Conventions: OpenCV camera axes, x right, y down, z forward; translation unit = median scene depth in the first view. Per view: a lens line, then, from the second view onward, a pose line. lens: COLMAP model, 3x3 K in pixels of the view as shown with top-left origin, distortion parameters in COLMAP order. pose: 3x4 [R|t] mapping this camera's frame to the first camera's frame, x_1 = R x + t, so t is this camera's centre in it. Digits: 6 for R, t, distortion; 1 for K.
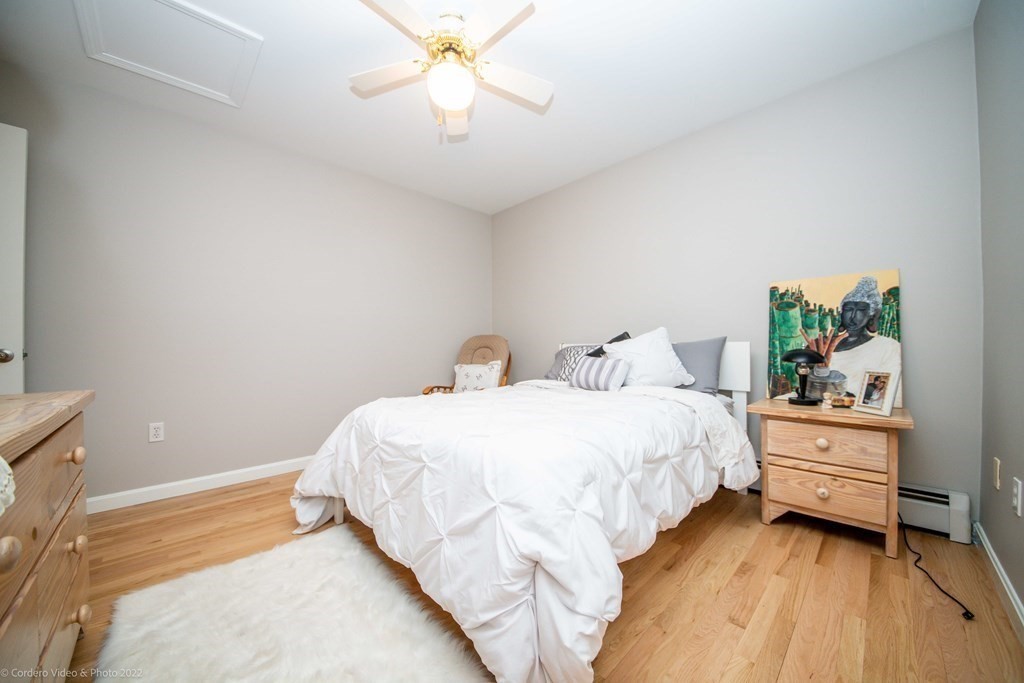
lens RADIAL K [[361.6, 0, 512.3], [0, 361.6, 346.9], [0, 0, 1]] dist [0.020727, -0.019841]
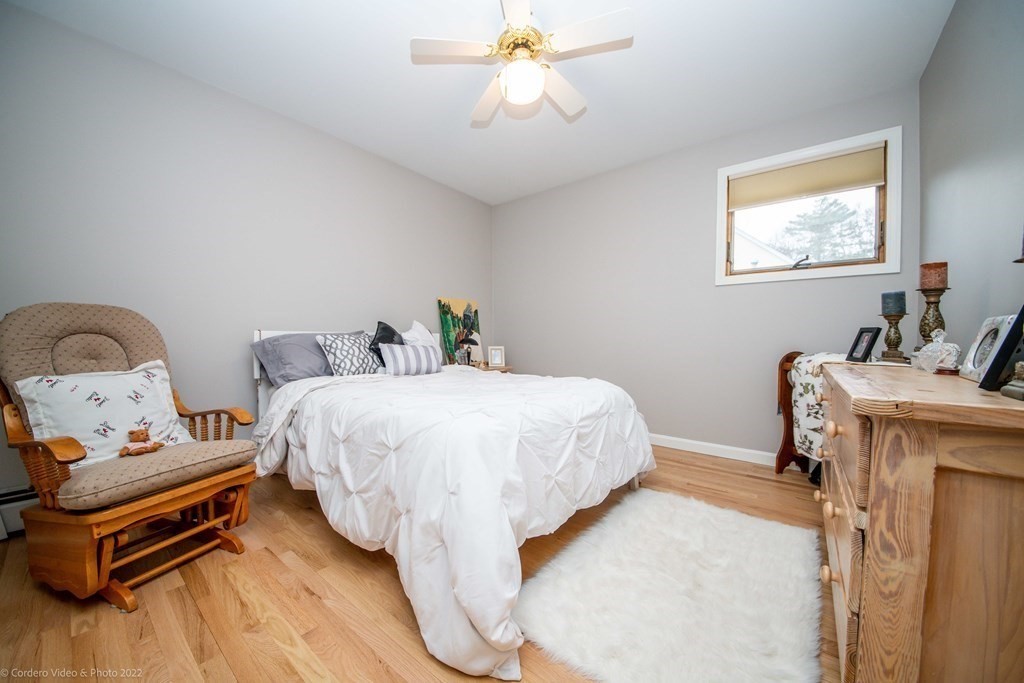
lens RADIAL K [[361.6, 0, 512.3], [0, 361.6, 346.9], [0, 0, 1]] dist [0.020727, -0.019841]
pose [[-0.133937, -0.022222, 0.990741, -1.022097], [-0.010324, 0.999726, 0.021028, 0.008507], [-0.990936, -0.007412, -0.134129, 0.978096]]
